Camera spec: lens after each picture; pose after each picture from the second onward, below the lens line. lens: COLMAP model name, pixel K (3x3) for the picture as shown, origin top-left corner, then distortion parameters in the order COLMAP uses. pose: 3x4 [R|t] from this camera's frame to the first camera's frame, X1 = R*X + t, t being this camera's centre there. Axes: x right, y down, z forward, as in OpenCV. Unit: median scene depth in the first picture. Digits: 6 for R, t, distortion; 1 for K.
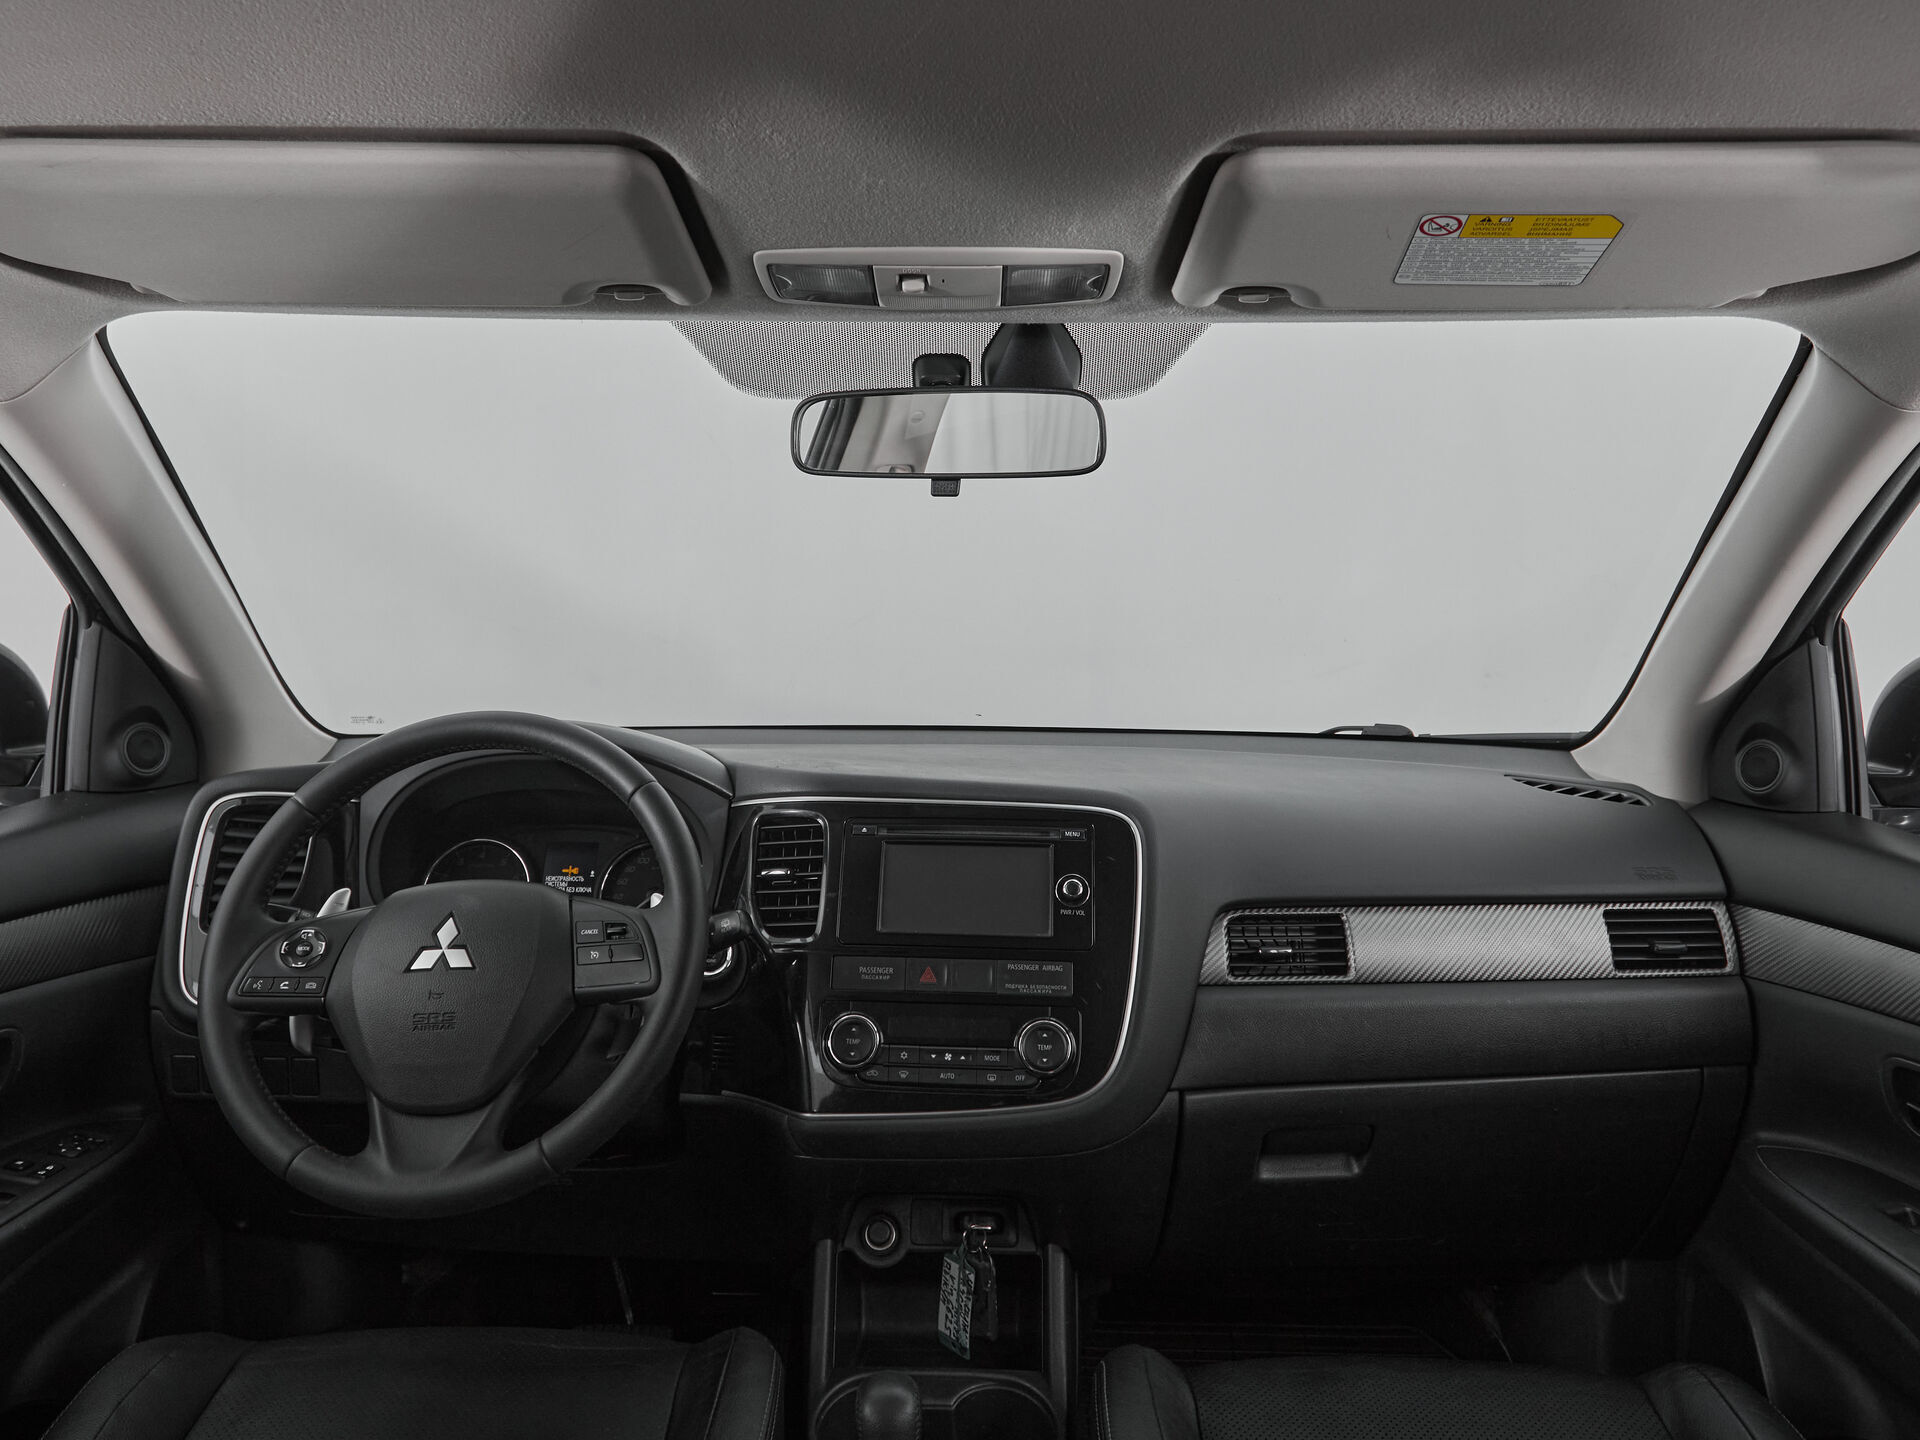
lens RADIAL K [[1189.5, 0, 906.7], [0, 1189.5, 705.4], [0, 0, 1]] dist [-0.001804, -0.001162]
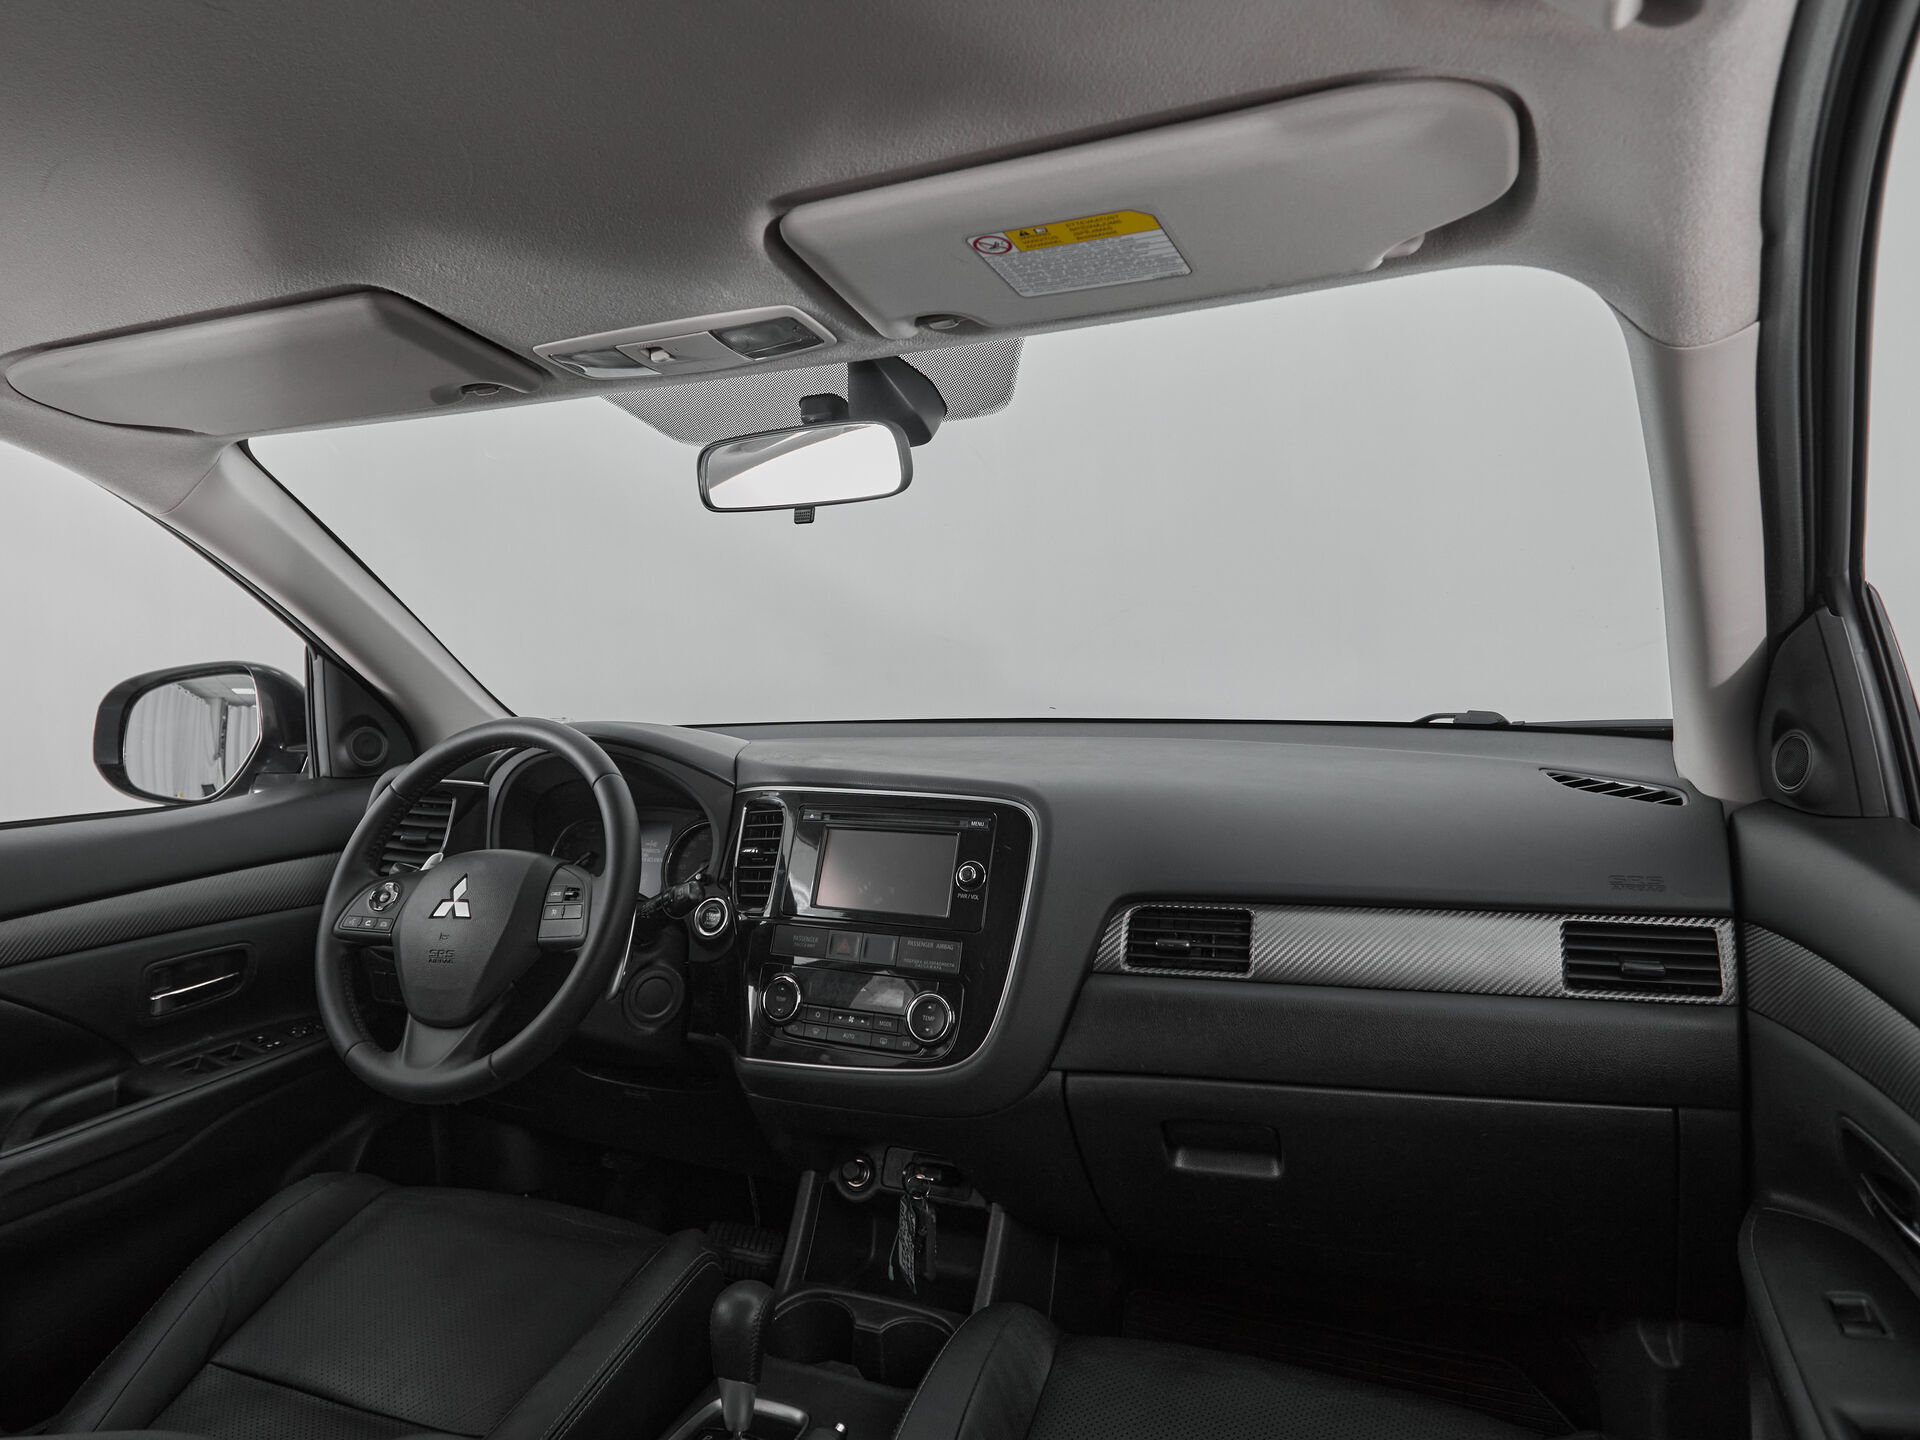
lens RADIAL K [[1122.4, 0, 897.5], [0, 1122.4, 712.3], [0, 0, 1]] dist [-0.001107, 0.000024]
pose [[0.930028, -0.014564, -0.367199, 0.455337], [0.021786, 0.999642, 0.015532, -0.009839], [0.366841, -0.022445, 0.930013, 0.034897]]
